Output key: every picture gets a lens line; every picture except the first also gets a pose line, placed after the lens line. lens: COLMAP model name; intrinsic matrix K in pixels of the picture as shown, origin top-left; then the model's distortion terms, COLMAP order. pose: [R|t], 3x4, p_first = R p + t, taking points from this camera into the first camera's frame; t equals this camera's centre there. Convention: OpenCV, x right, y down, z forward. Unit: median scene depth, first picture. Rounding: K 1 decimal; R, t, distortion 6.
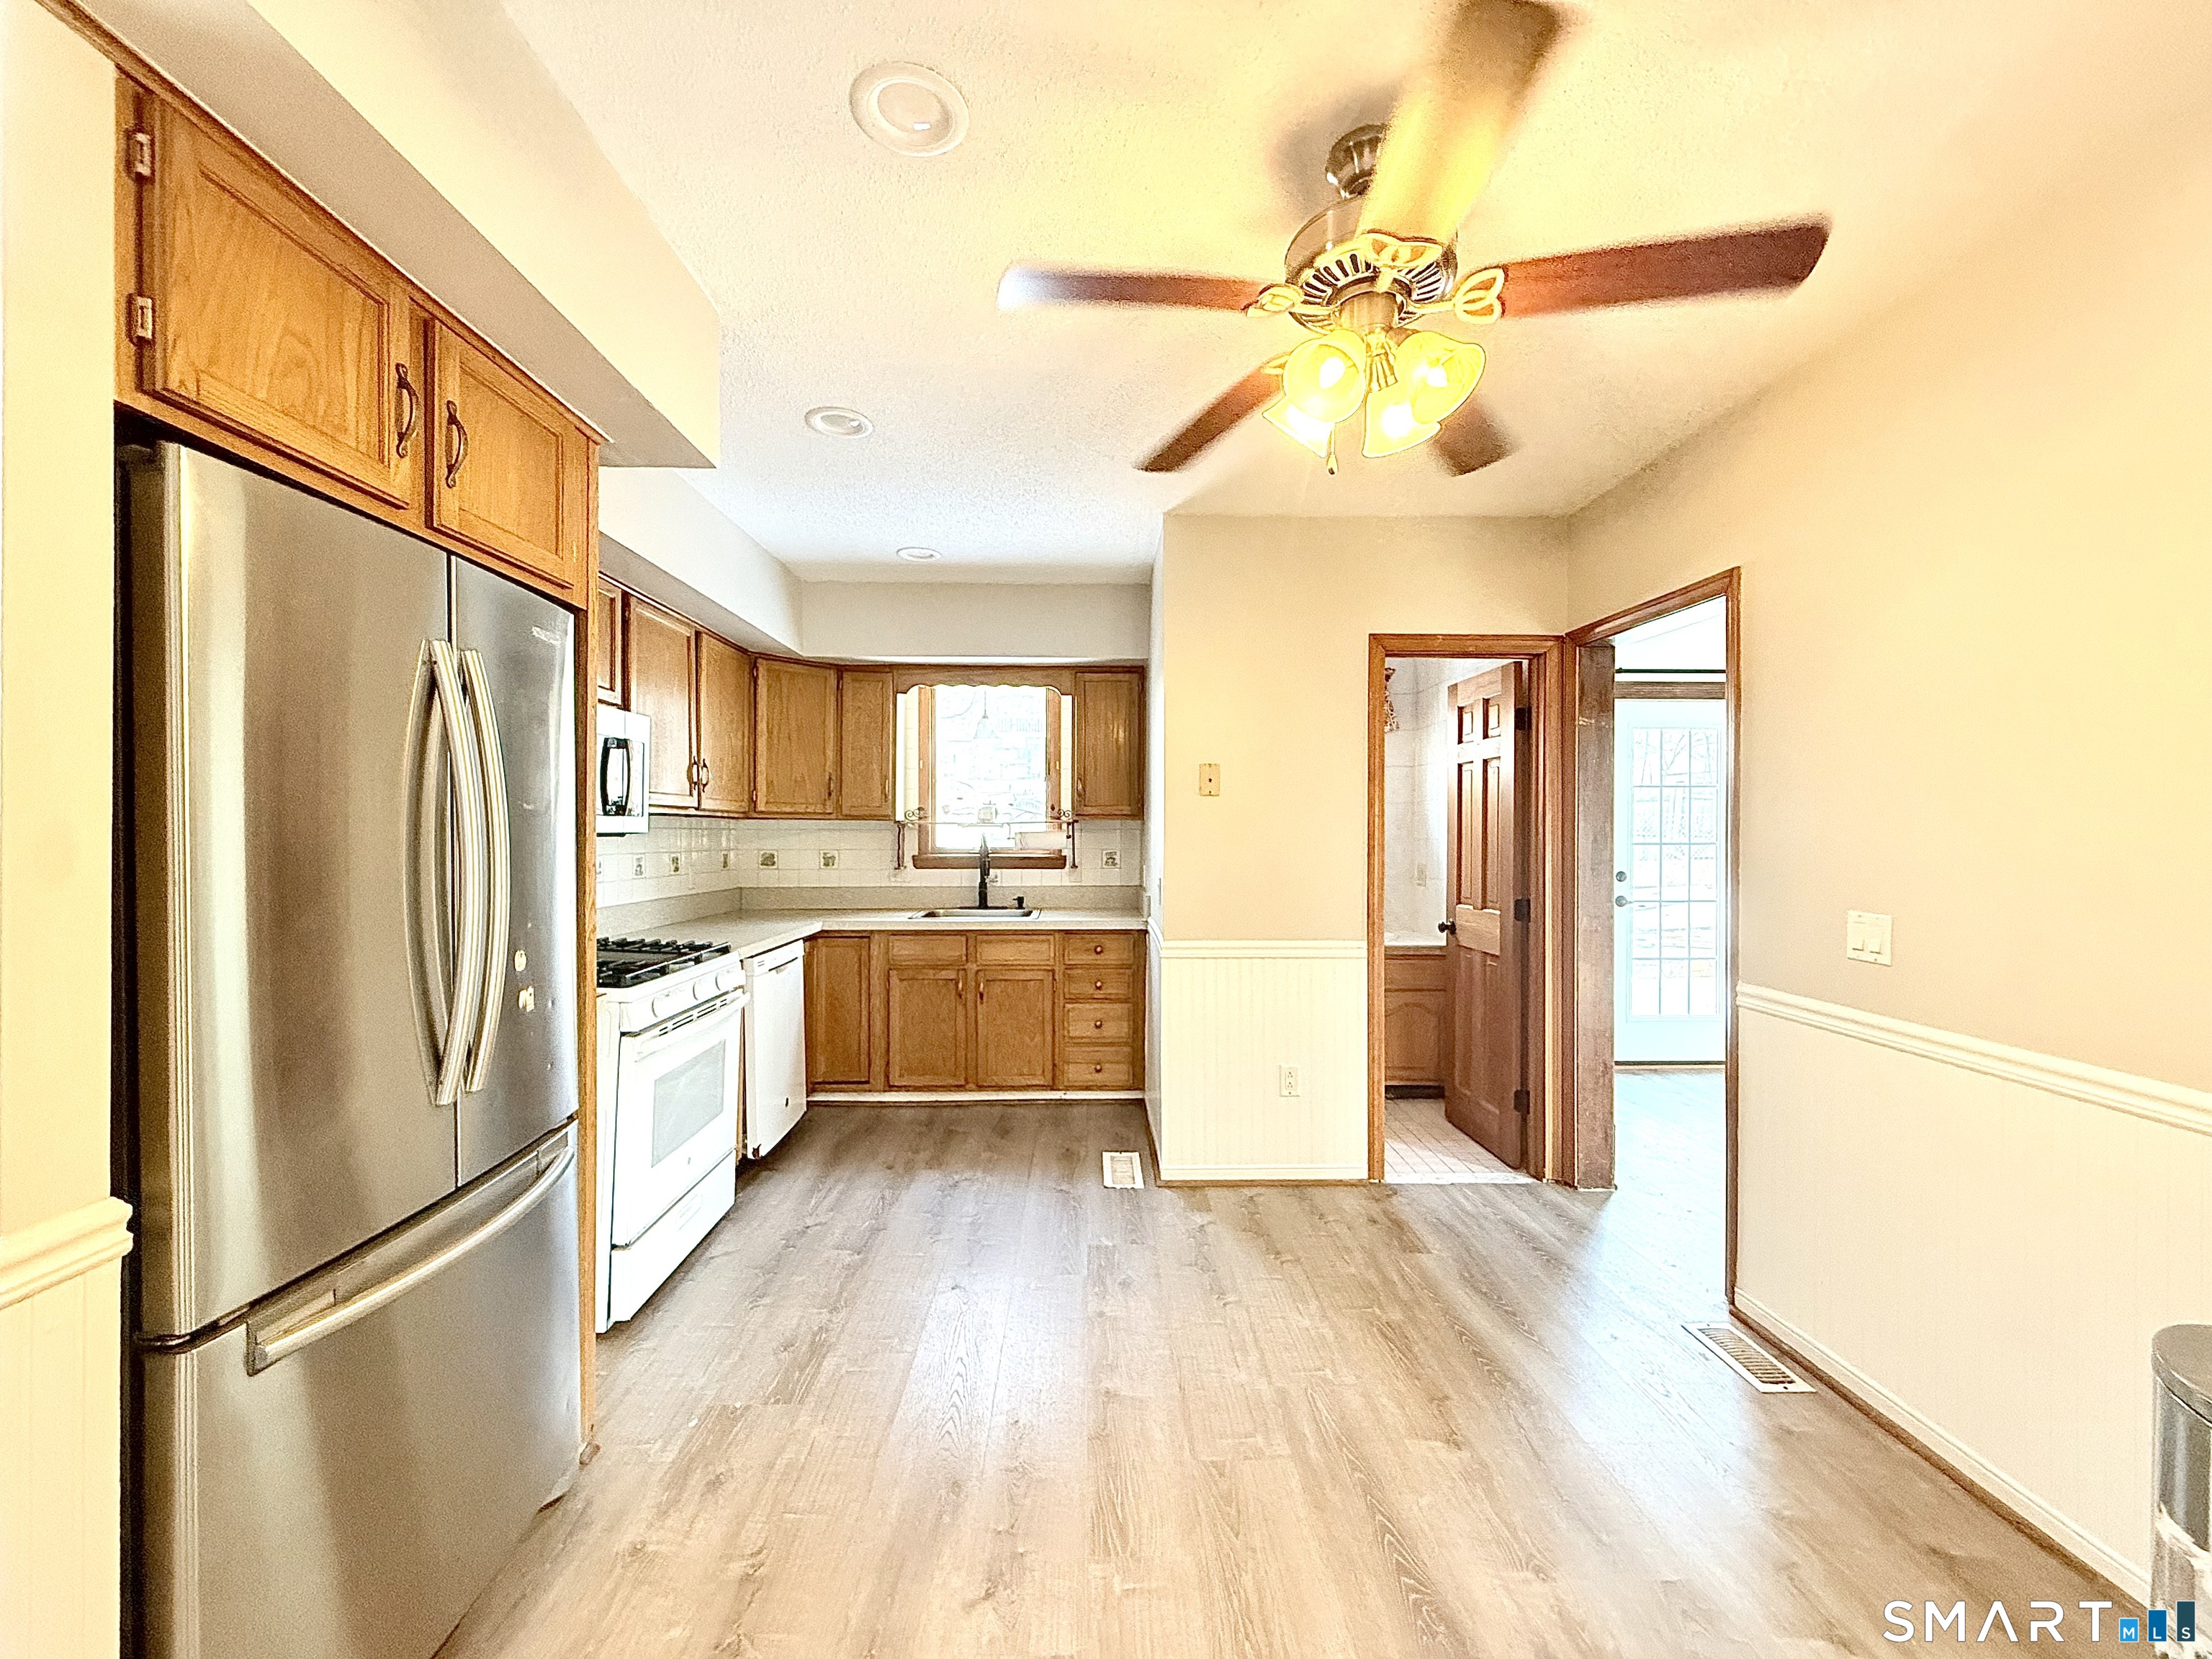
lens RADIAL K [[881.5, 0, 1106.0], [0, 881.5, 829.5], [0, 0, 1]] dist [-0.000887, -0.000084]
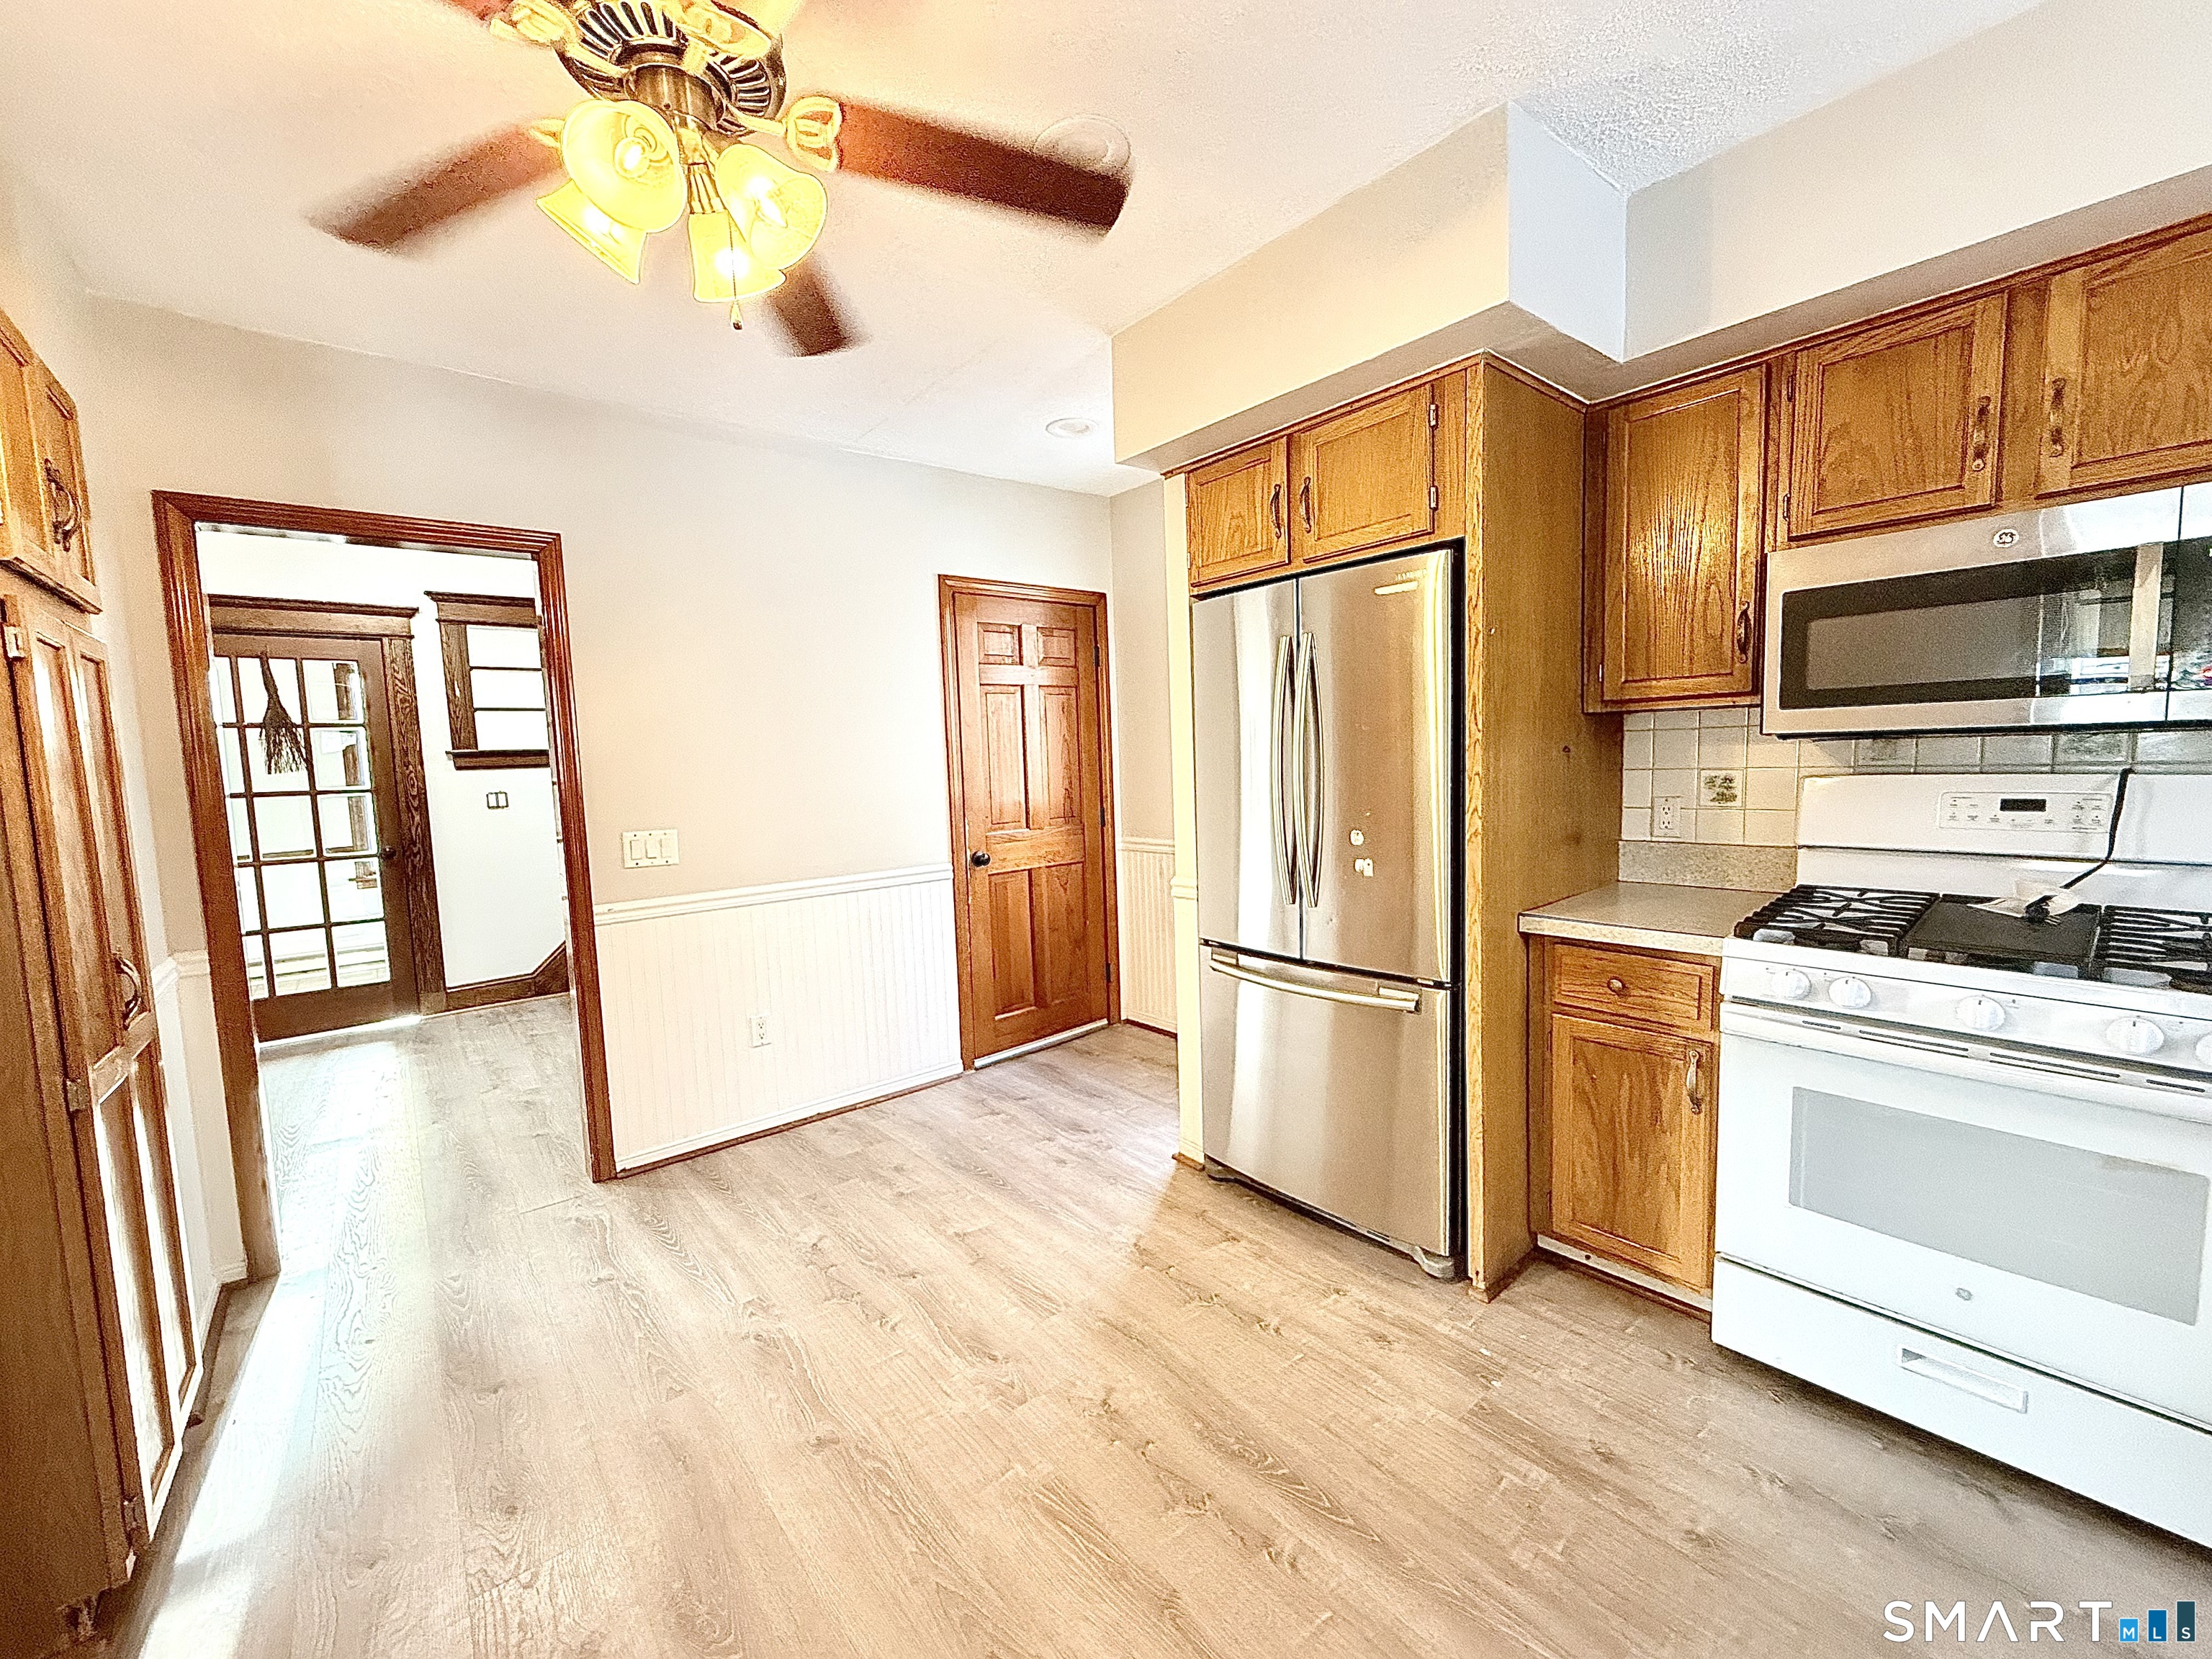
lens RADIAL K [[881.5, 0, 1106.0], [0, 881.5, 829.5], [0, 0, 1]] dist [-0.000887, -0.000084]
pose [[-0.780863, 0.079914, -0.619570, 0.233745], [0.035230, 0.995839, 0.084045, 0.001070], [0.623708, 0.043800, -0.780429, 0.822917]]
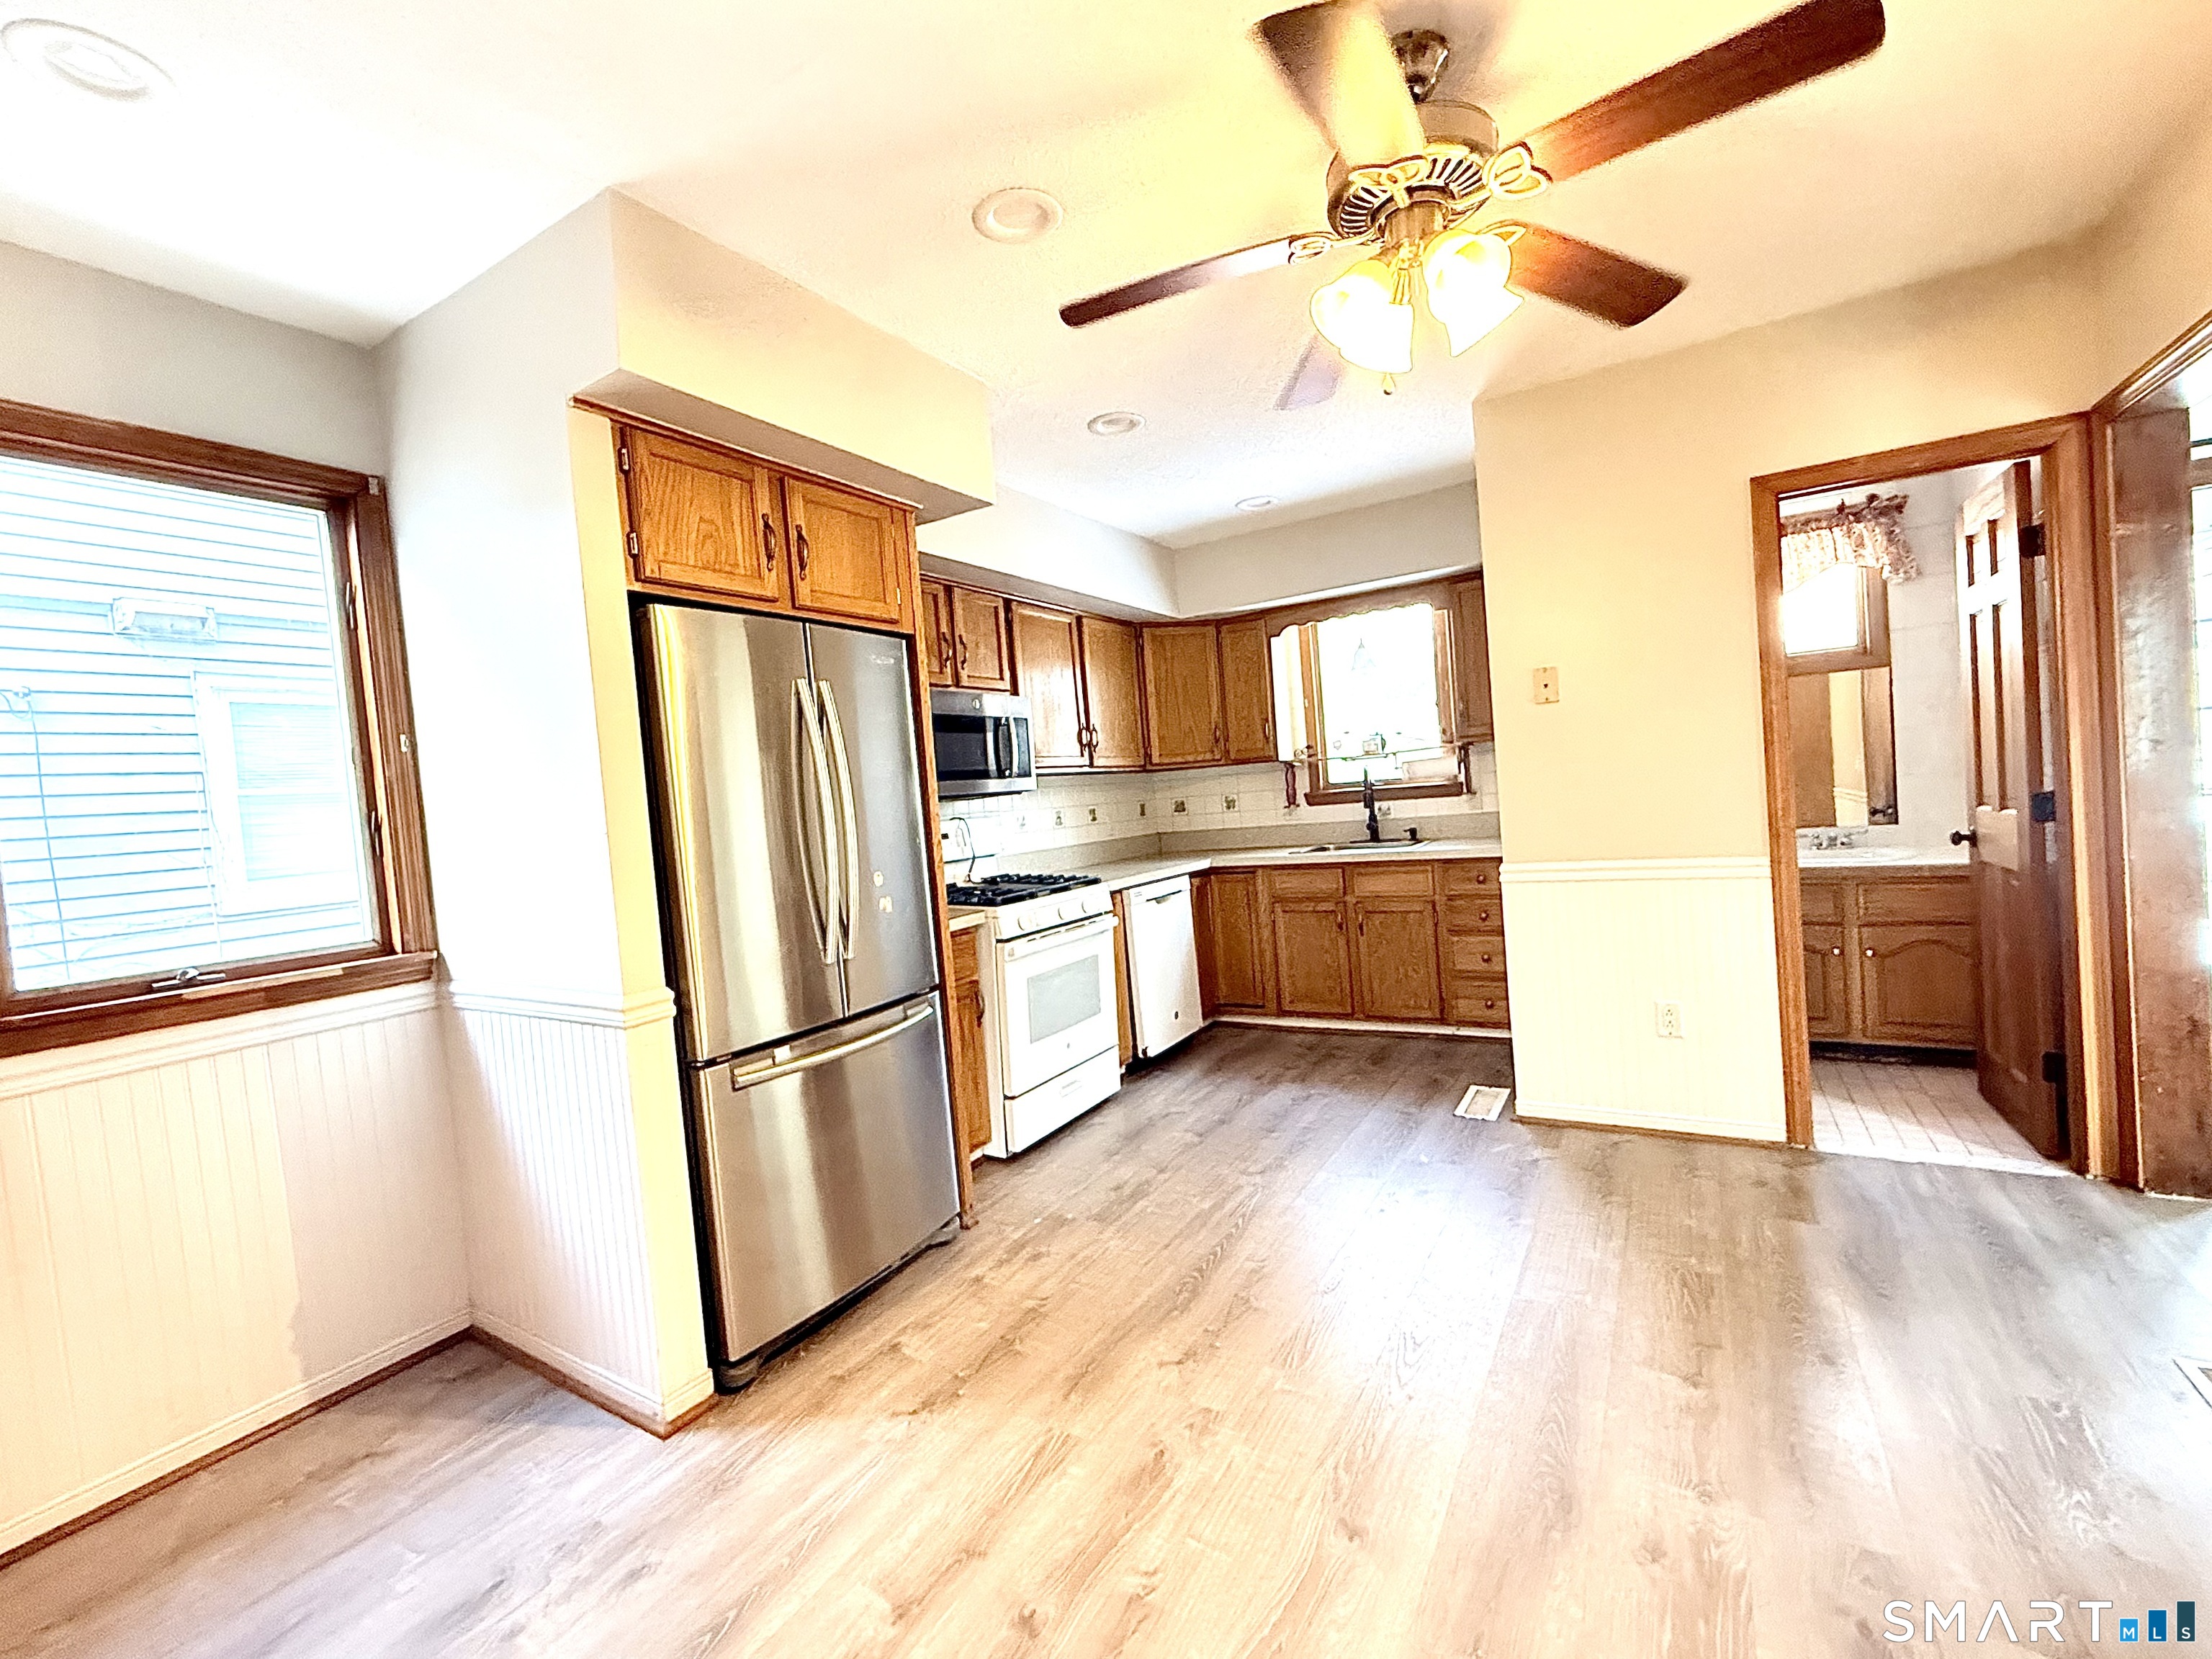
lens RADIAL K [[942.9, 0, 1098.4], [0, 942.9, 829.6], [0, 0, 1]] dist [-0.001697, -0.000430]
pose [[0.838334, -0.050325, -0.542828, 0.239522], [0.083228, 0.995872, 0.036210, 0.016665], [0.538766, -0.075534, 0.839063, -0.067687]]
